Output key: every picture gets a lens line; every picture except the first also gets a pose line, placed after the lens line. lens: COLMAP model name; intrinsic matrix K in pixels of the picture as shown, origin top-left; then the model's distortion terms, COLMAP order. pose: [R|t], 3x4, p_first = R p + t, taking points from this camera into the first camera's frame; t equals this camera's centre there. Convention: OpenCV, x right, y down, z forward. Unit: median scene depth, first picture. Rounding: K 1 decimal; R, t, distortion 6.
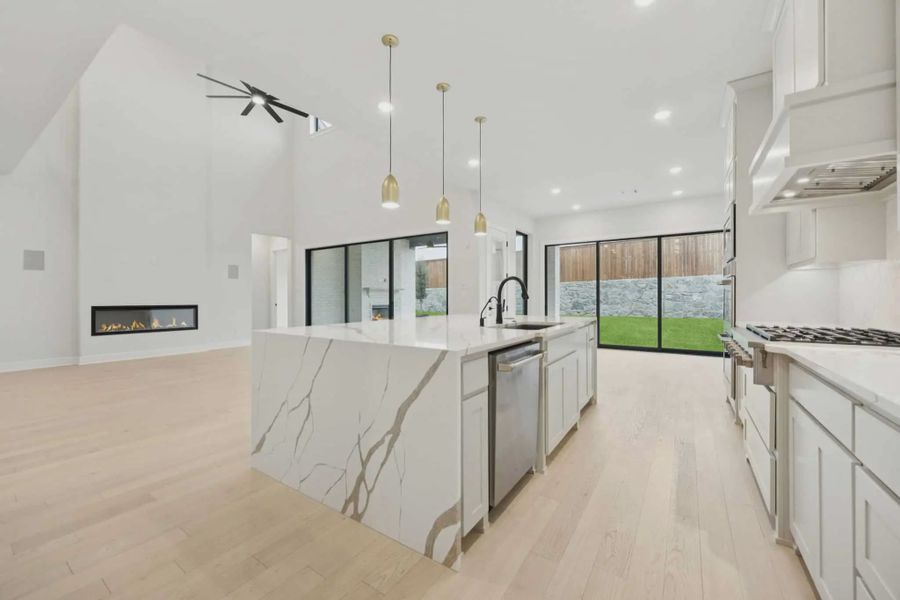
lens RADIAL K [[349.3, 0, 451.9], [0, 349.3, 299.6], [0, 0, 1]] dist [-0.000635, 0.000257]
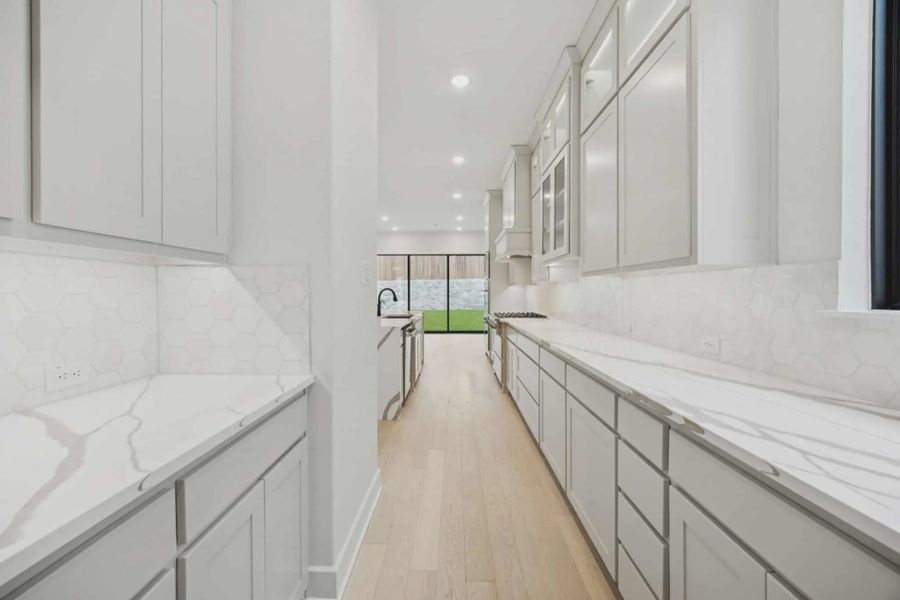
lens RADIAL K [[349.3, 0, 447.9], [0, 349.3, 297.0], [0, 0, 1]] dist [-0.000635, 0.000257]
pose [[0.841714, -0.006476, 0.539885, -0.494792], [0.003255, 0.999971, 0.006921, -0.033325], [-0.539914, -0.004068, 0.841711, -0.584452]]
